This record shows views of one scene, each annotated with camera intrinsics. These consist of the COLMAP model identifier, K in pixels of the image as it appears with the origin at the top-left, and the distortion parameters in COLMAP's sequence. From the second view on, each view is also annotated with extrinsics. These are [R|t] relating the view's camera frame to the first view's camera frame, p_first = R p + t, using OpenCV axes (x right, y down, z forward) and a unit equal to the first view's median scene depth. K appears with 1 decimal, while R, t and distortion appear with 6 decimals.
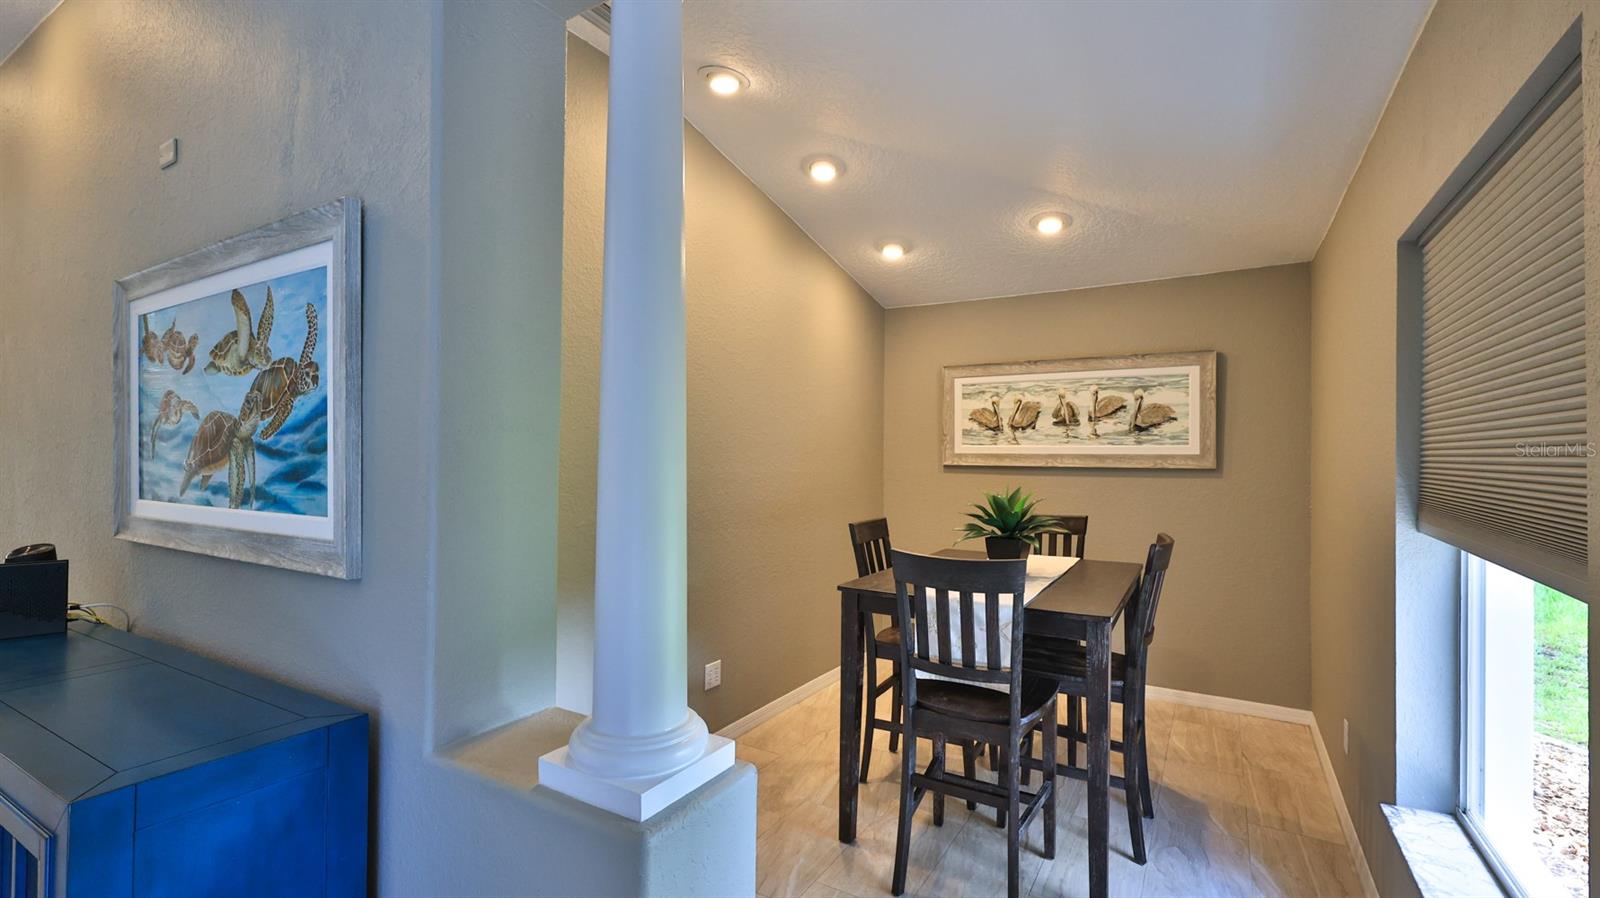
lens RADIAL K [[708.4, 0, 792.5], [0, 708.4, 450.5], [0, 0, 1]] dist [-0.000651, 0.000762]
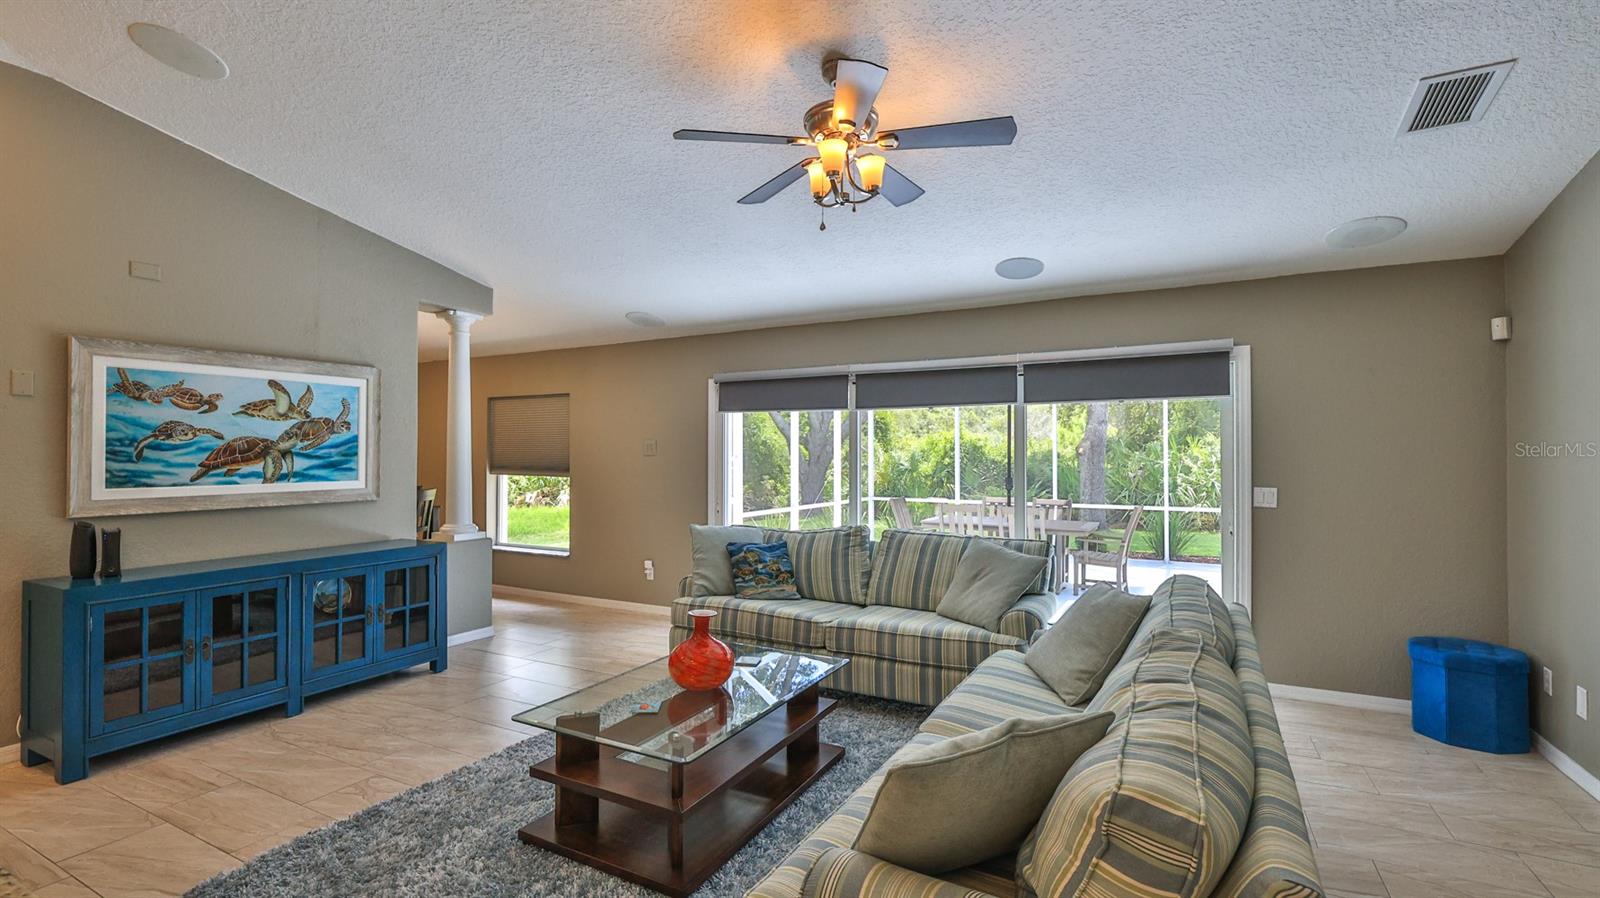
lens RADIAL K [[708.4, 0, 800.6], [0, 708.4, 448.4], [0, 0, 1]] dist [-0.000651, 0.000762]
pose [[-0.055667, 0.002349, 0.998447, -1.463096], [-0.006379, 0.999976, -0.002708, -0.012944], [-0.998429, -0.006520, -0.055651, -0.226193]]
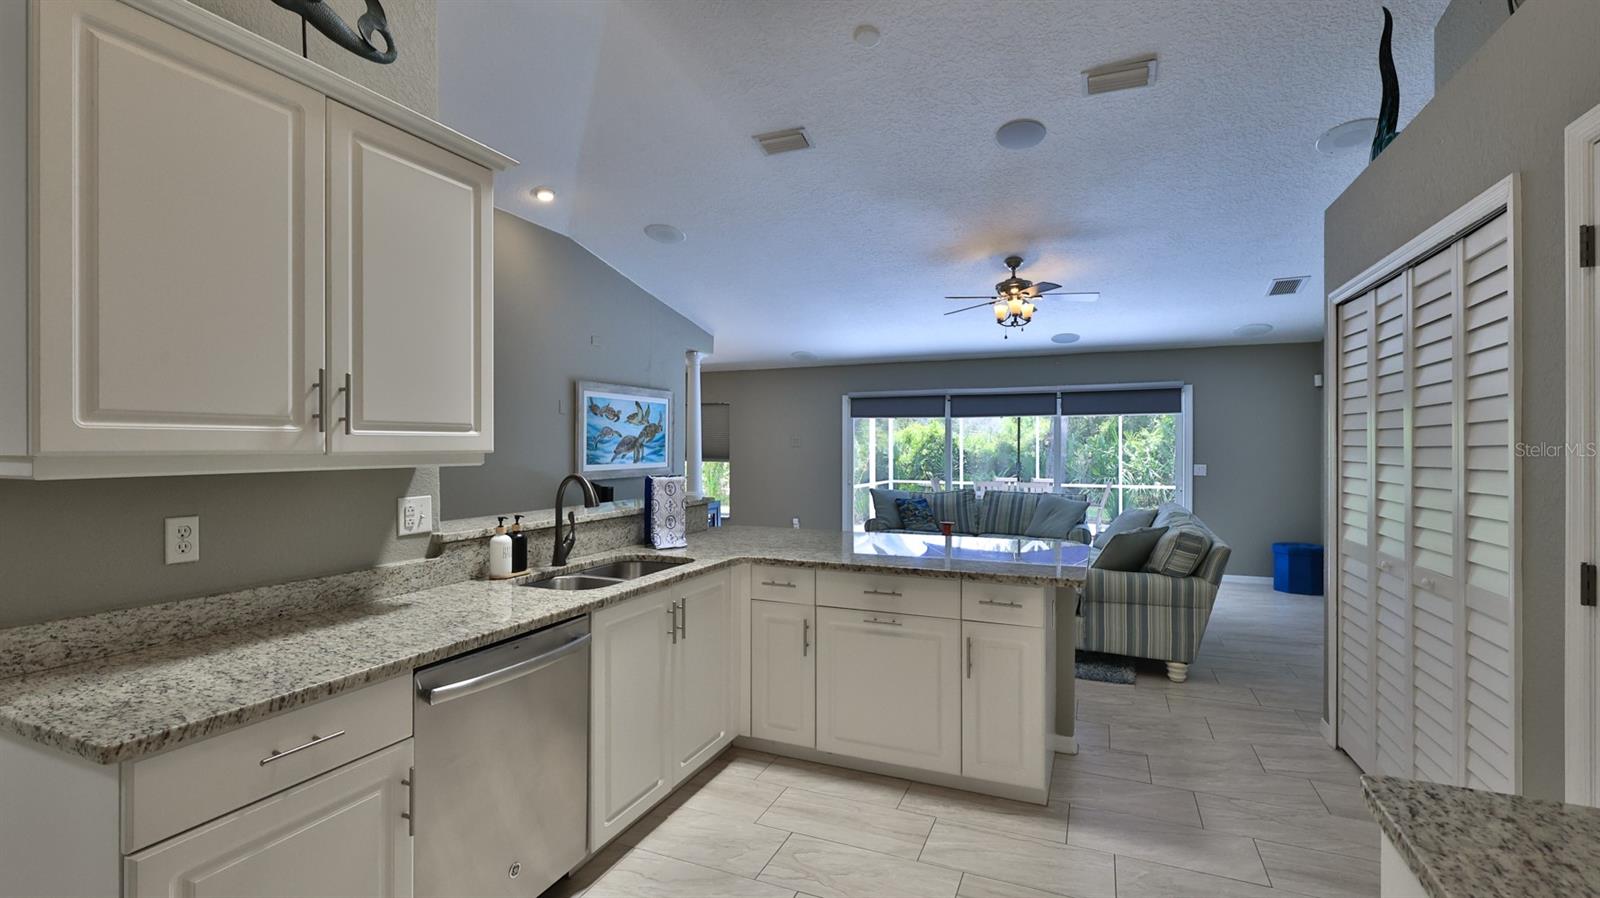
lens RADIAL K [[708.4, 0, 799.9], [0, 708.4, 449.6], [0, 0, 1]] dist [-0.000651, 0.000762]
pose [[-0.144377, -0.011115, 0.989460, -2.152627], [-0.007299, 0.999922, 0.010168, -0.013493], [-0.989496, -0.005755, -0.144447, 0.344287]]
